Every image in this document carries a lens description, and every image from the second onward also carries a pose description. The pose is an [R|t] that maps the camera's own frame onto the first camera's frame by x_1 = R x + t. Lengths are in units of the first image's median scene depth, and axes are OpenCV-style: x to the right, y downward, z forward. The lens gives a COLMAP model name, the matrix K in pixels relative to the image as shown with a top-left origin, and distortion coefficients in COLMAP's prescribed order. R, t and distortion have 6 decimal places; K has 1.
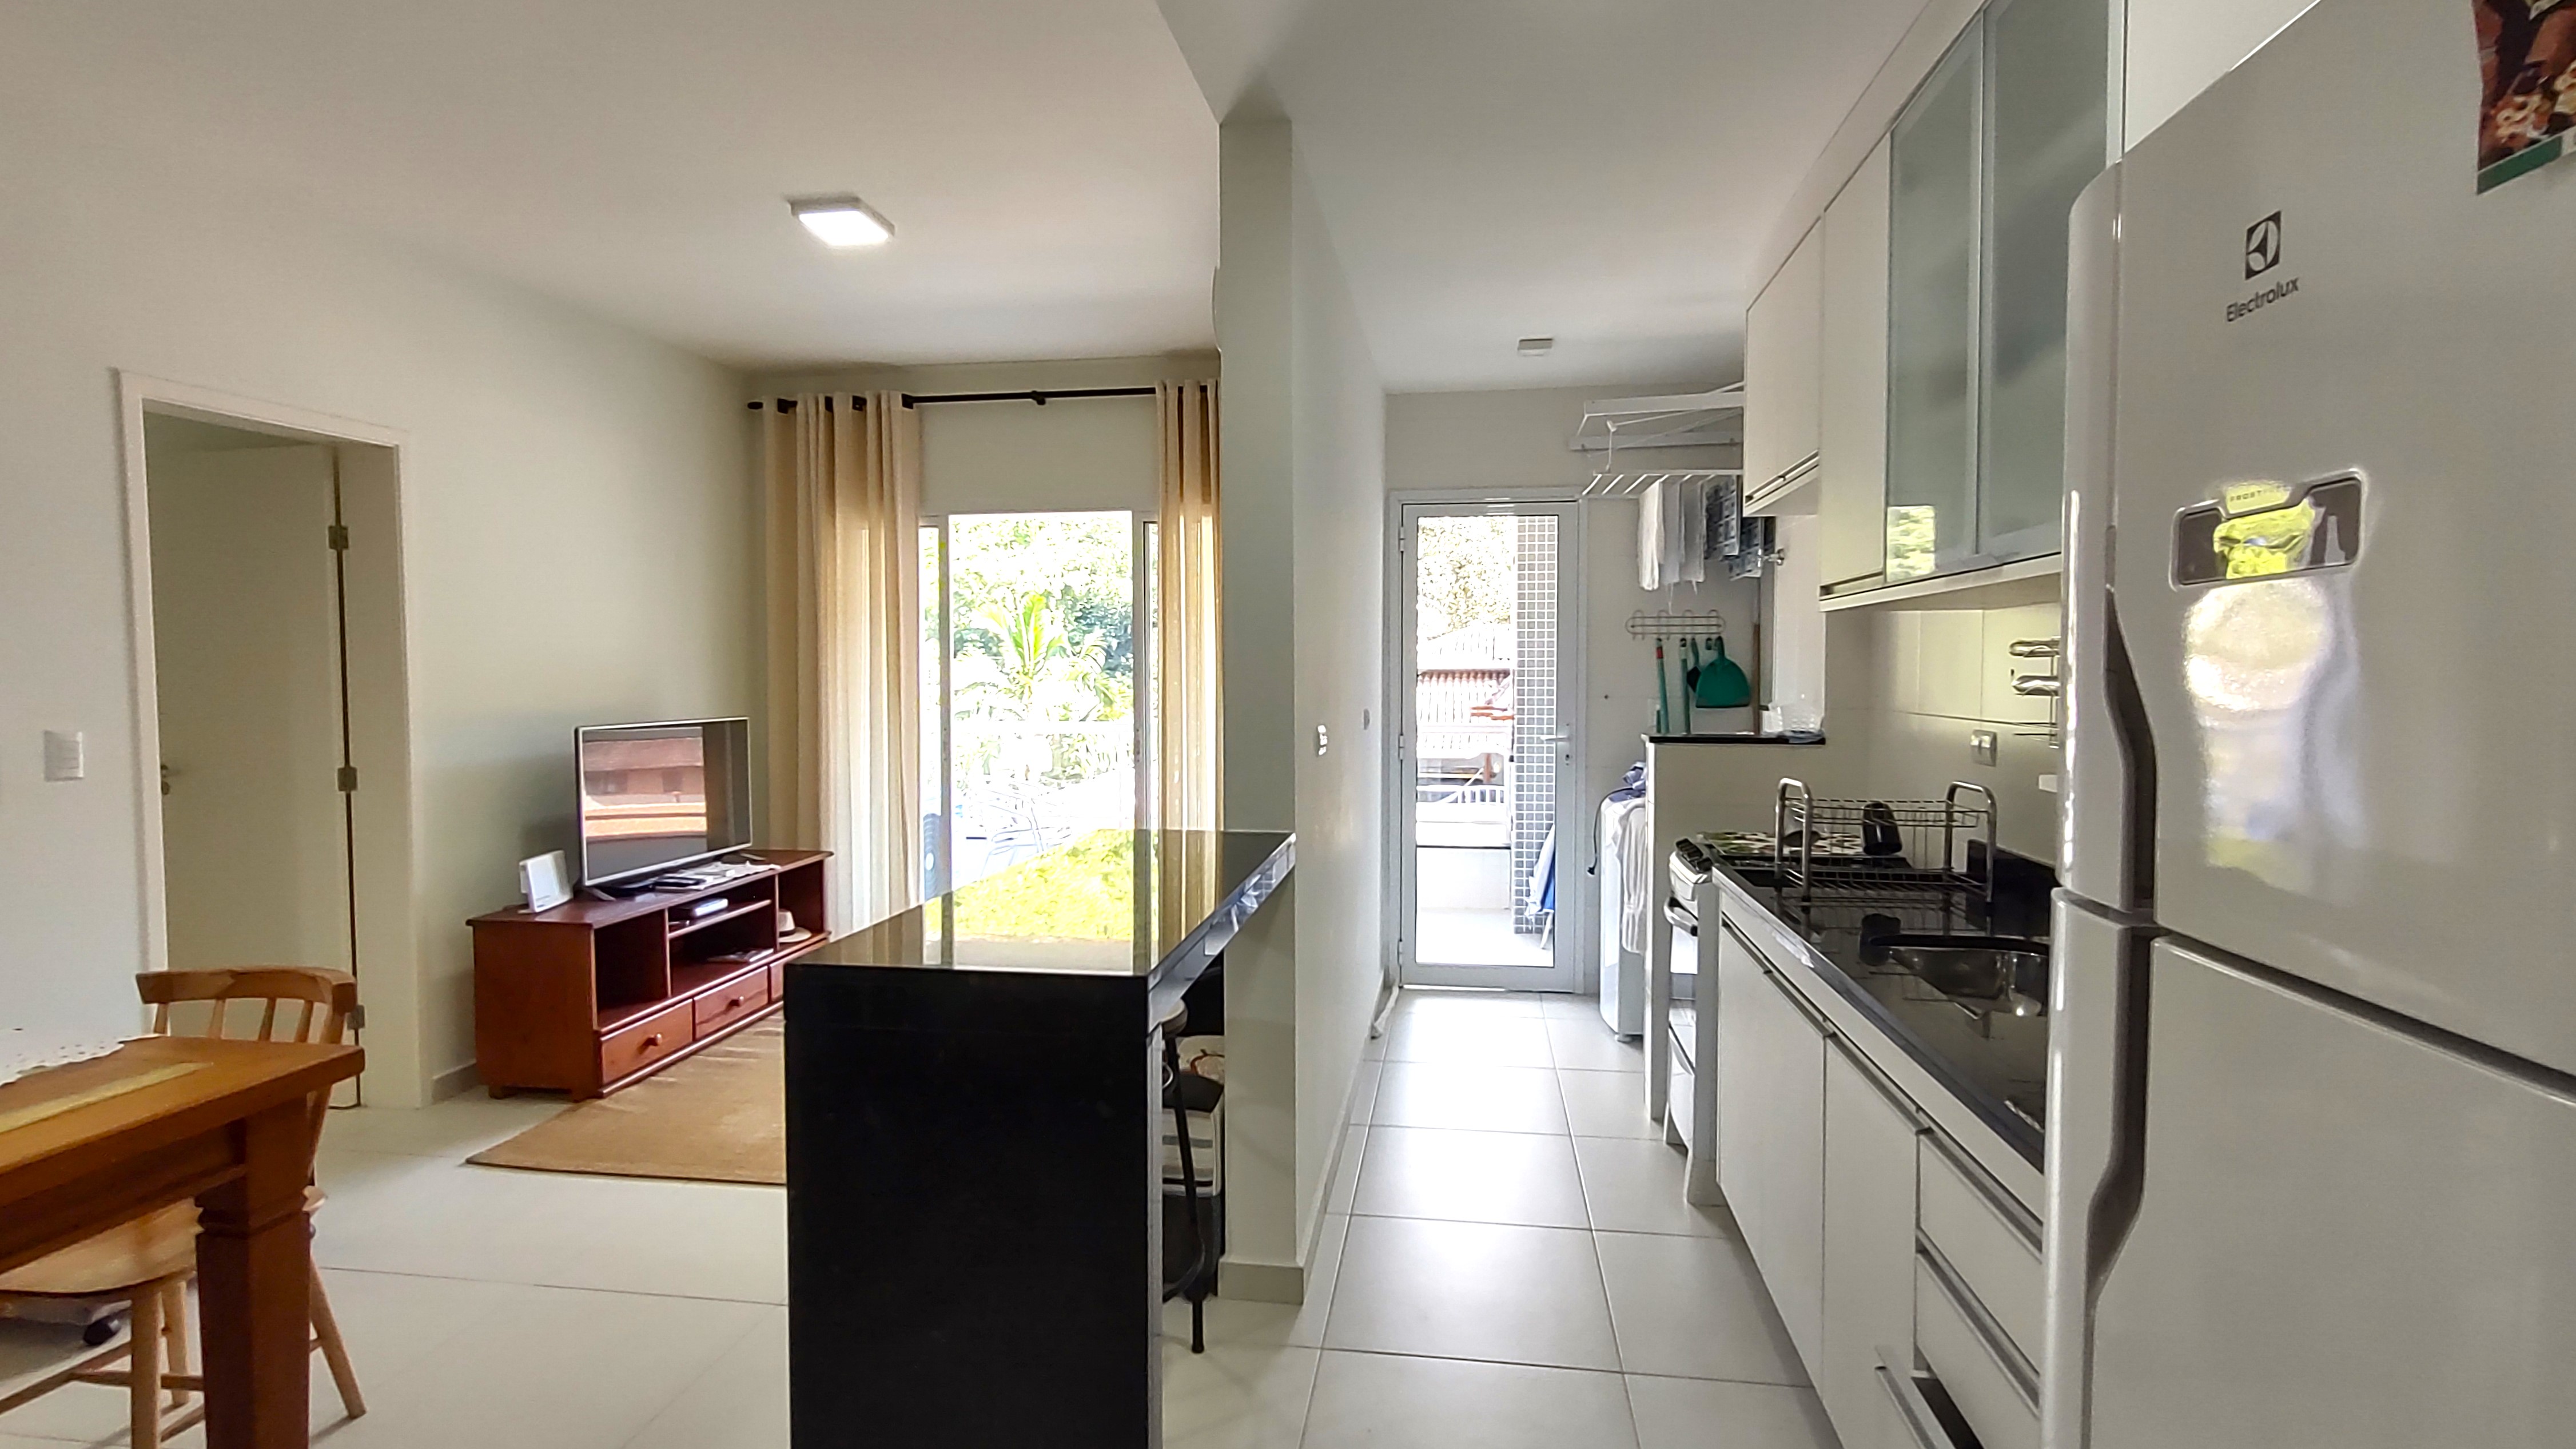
lens RADIAL K [[1195.8, 0, 1288.0], [0, 1195.8, 724.5], [0, 0, 1]] dist [0.001809, -0.000786]
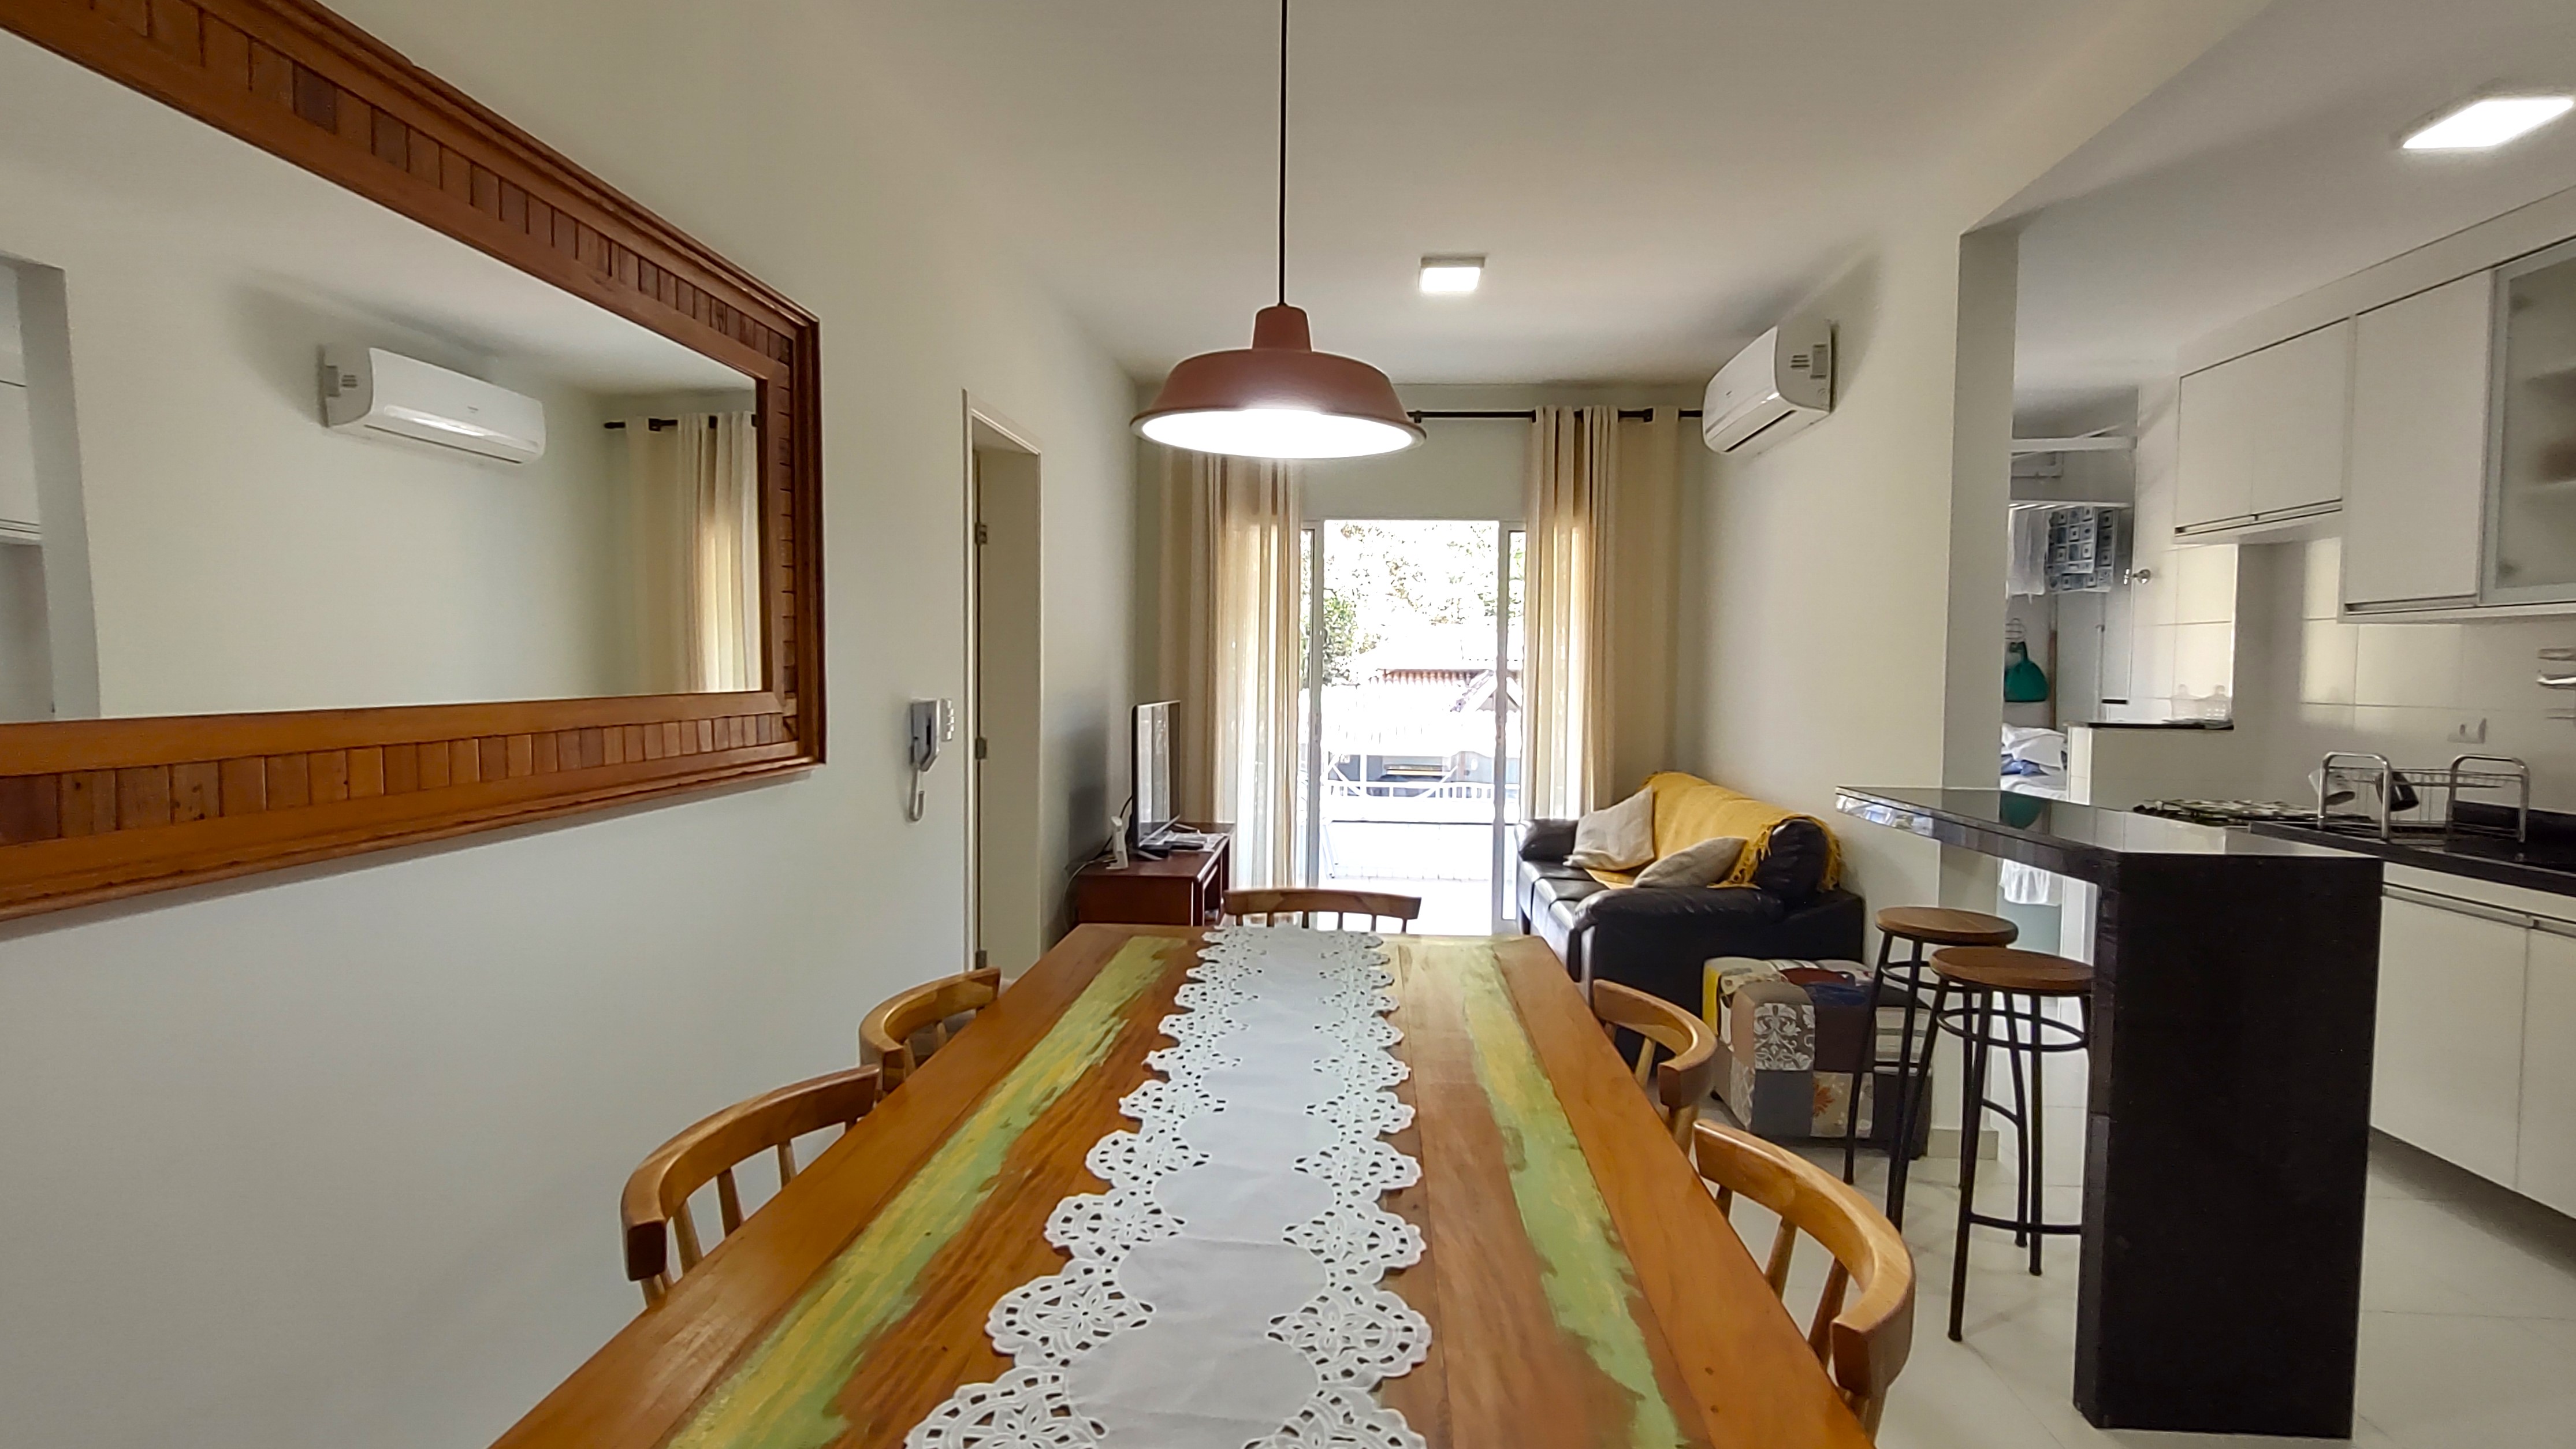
lens RADIAL K [[1195.8, 0, 1288.0], [0, 1195.8, 724.5], [0, 0, 1]] dist [0.001809, -0.000786]
pose [[0.996694, 0.010266, 0.080597, -0.490777], [-0.010365, 0.999946, 0.000813, 0.016213], [-0.080584, -0.001646, 0.996746, -0.120437]]
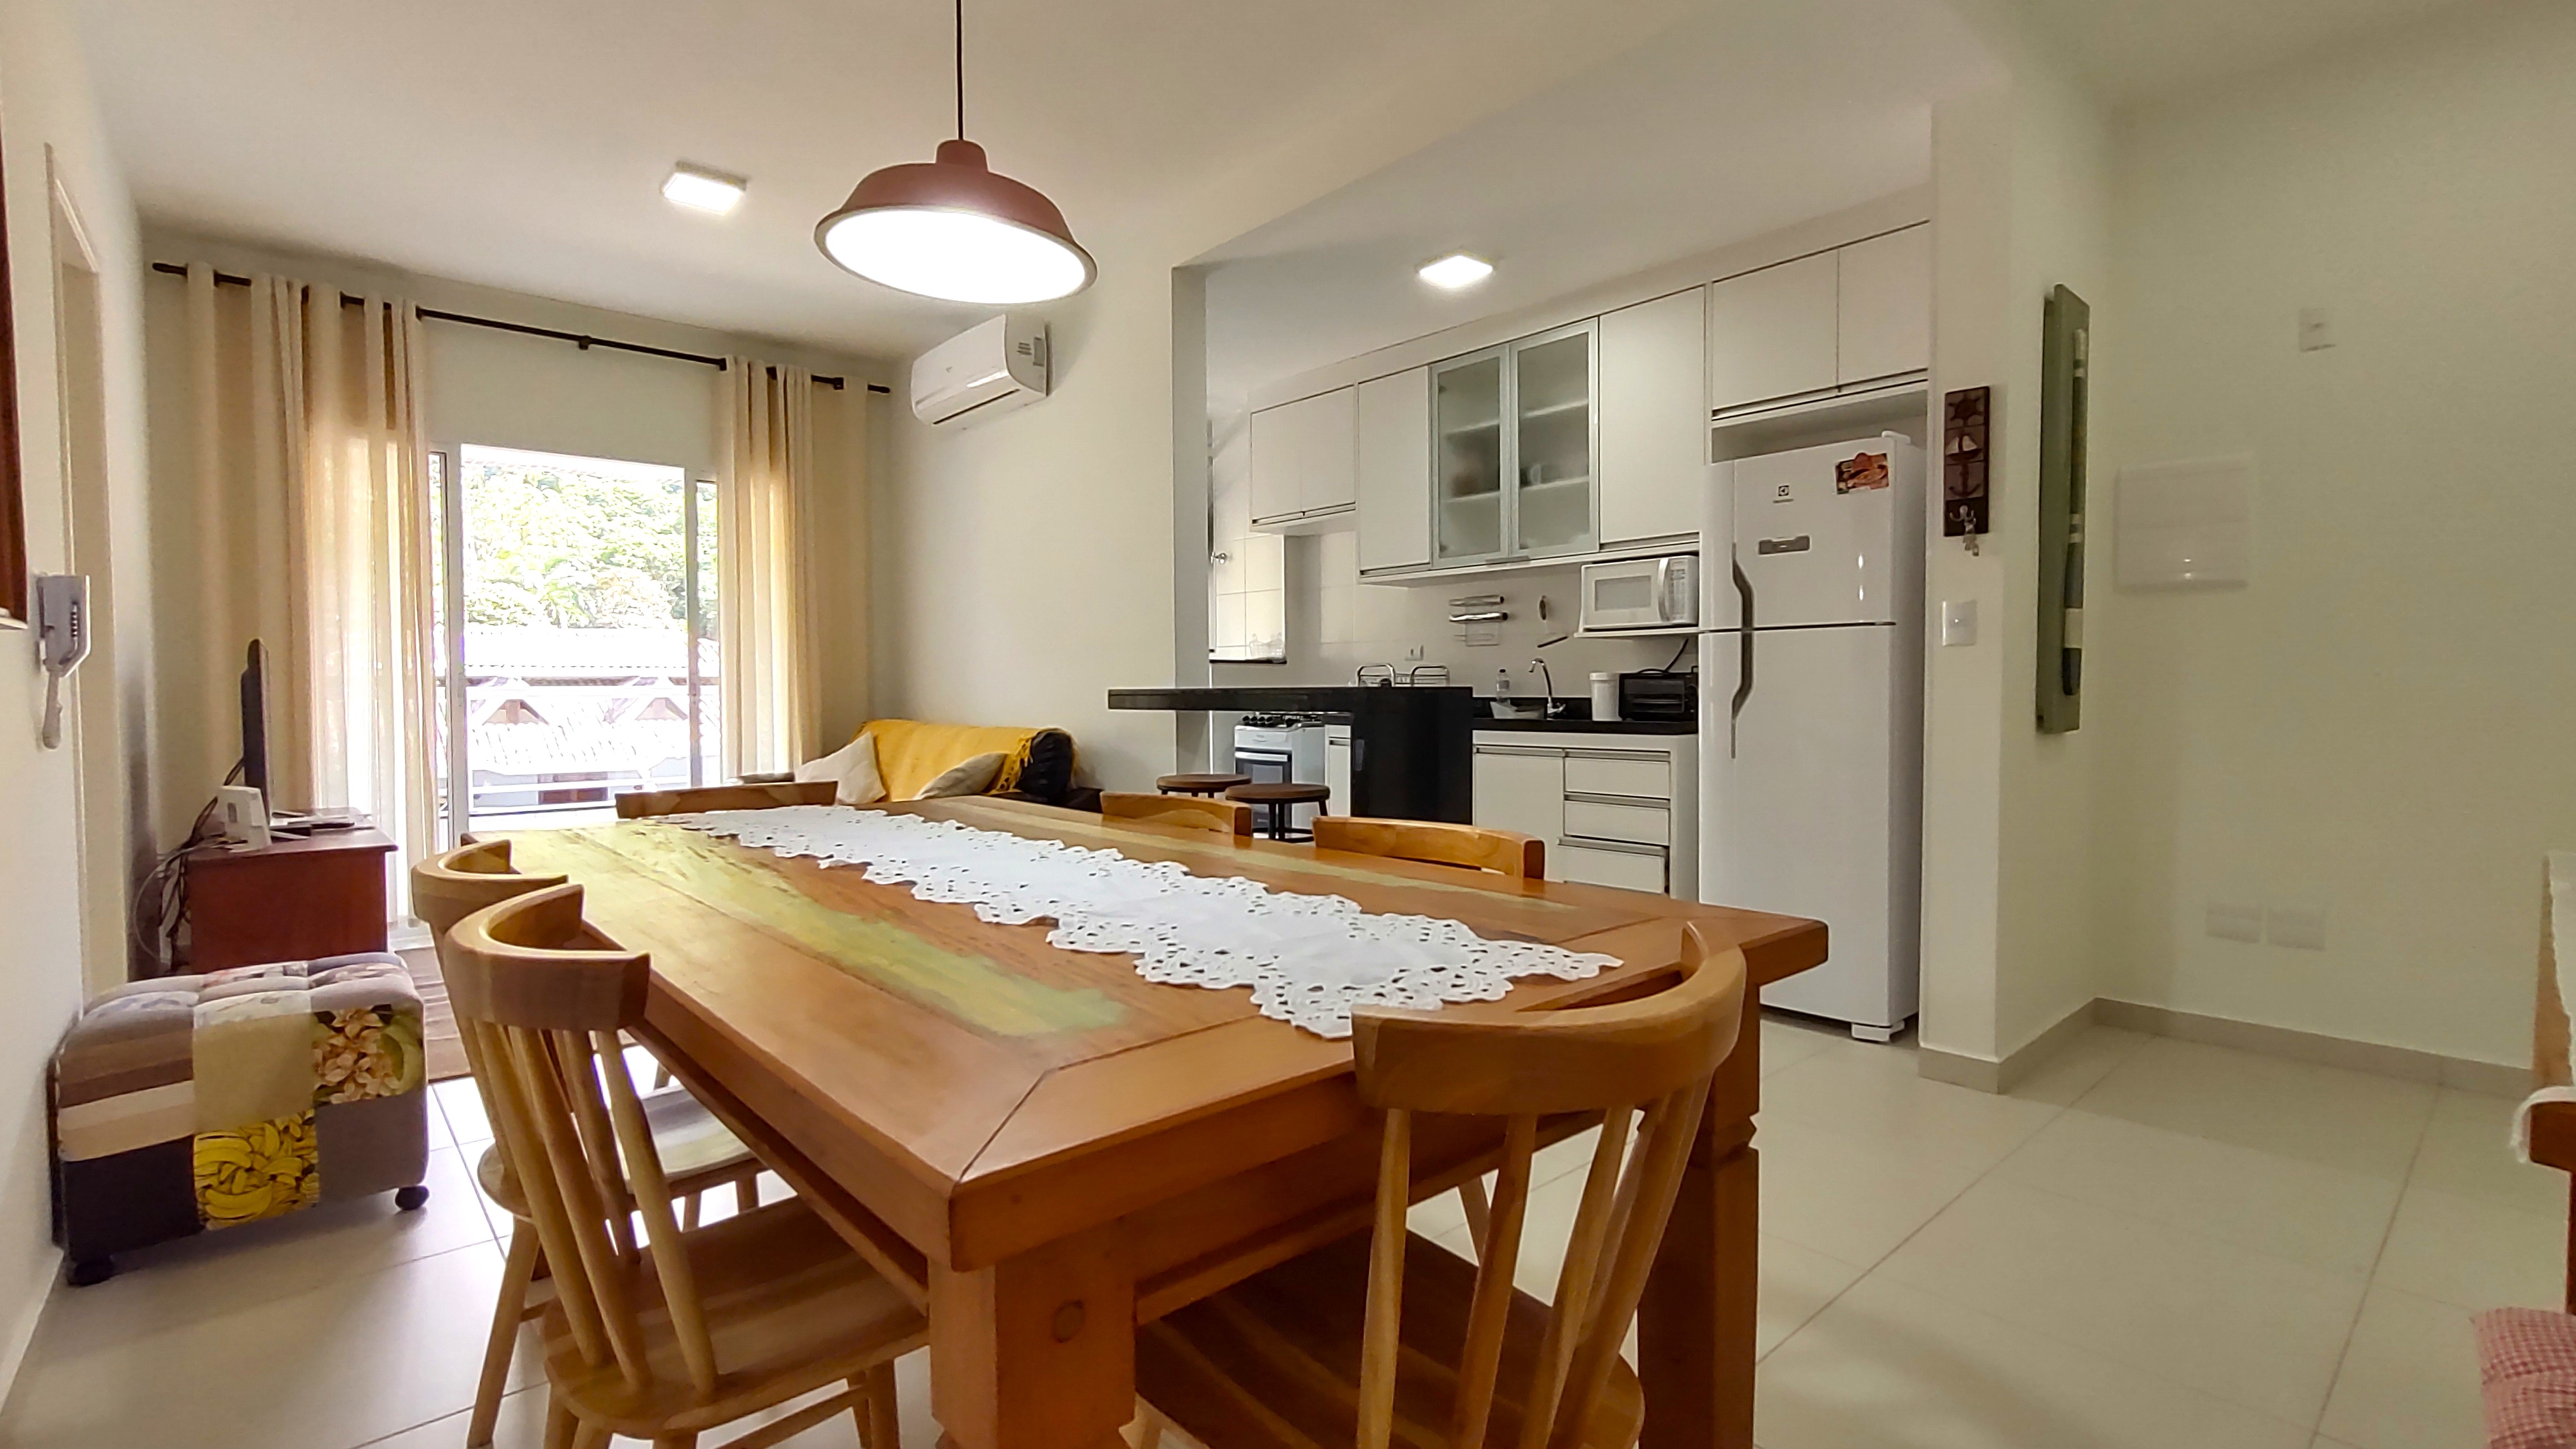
lens RADIAL K [[1155.3, 0, 1288.0], [0, 1155.3, 724.5], [0, 0, 1]] dist [-0.002029, -0.000328]
pose [[0.642364, -0.023826, 0.766030, -0.684211], [0.037835, 0.999284, -0.000646, 0.084603], [-0.765465, 0.029398, 0.642805, -0.084496]]
